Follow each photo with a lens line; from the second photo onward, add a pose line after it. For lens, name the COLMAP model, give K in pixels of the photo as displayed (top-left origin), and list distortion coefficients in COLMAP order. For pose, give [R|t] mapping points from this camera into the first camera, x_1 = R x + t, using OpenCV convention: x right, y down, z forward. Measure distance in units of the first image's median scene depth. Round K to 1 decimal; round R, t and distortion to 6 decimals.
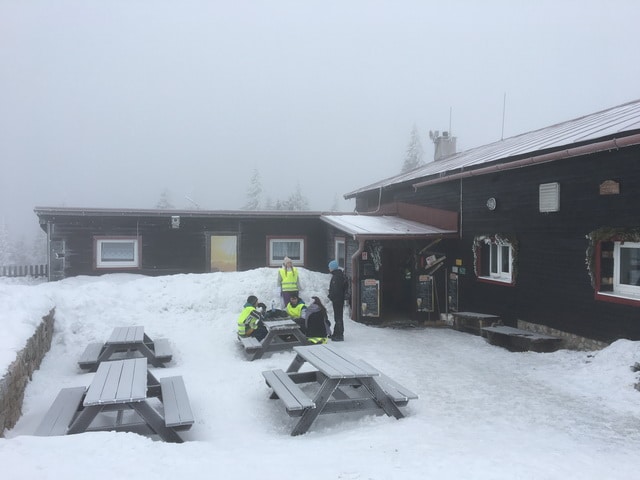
lens RADIAL K [[537.3, 0, 320.0], [0, 537.3, 240.0], [0, 0, 1]] dist [0.099812, -0.140314]
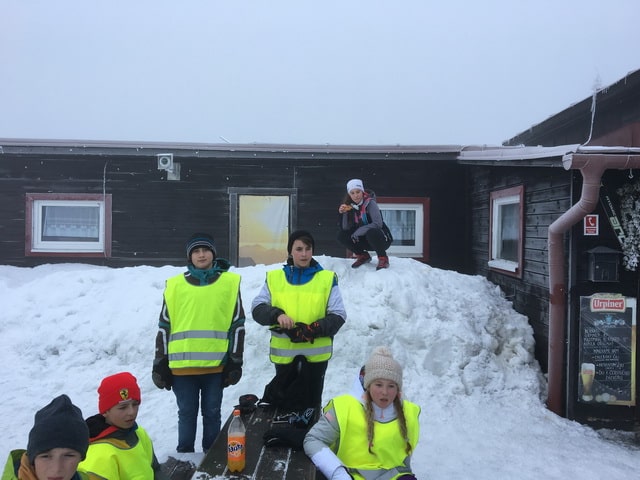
lens RADIAL K [[537.3, 0, 320.0], [0, 537.3, 240.0], [0, 0, 1]] dist [0.099812, -0.140314]
pose [[0.967249, 0.010453, -0.253615, 0.004621], [-0.011357, 0.999933, -0.002102, 0.043033], [0.253576, 0.004913, 0.967303, 0.640721]]
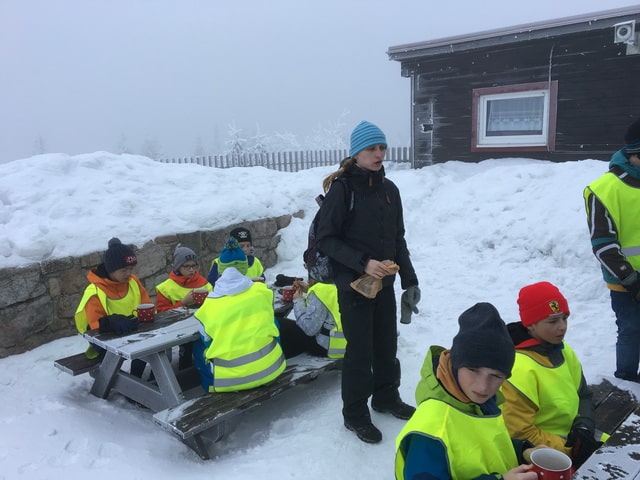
lens RADIAL K [[529.3, 0, 299.9], [0, 529.3, 250.4], [0, 0, 1]] dist [0.011673, -0.040804]
pose [[0.478685, 0.158538, -0.863555, -0.009255], [0.036211, 0.979160, 0.199834, 0.045473], [0.877240, -0.126928, 0.462968, 0.669175]]
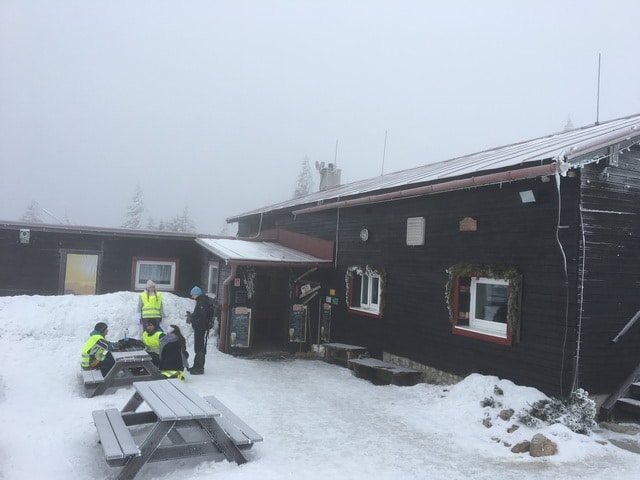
lens RADIAL K [[537.3, 0, 320.0], [0, 537.3, 240.0], [0, 0, 1]] dist [0.099812, -0.140314]
pose [[0.979315, 0.054099, 0.194975, 0.038075], [-0.043930, 0.997458, -0.056112, 0.002038], [-0.197515, 0.046386, 0.979202, 0.036505]]
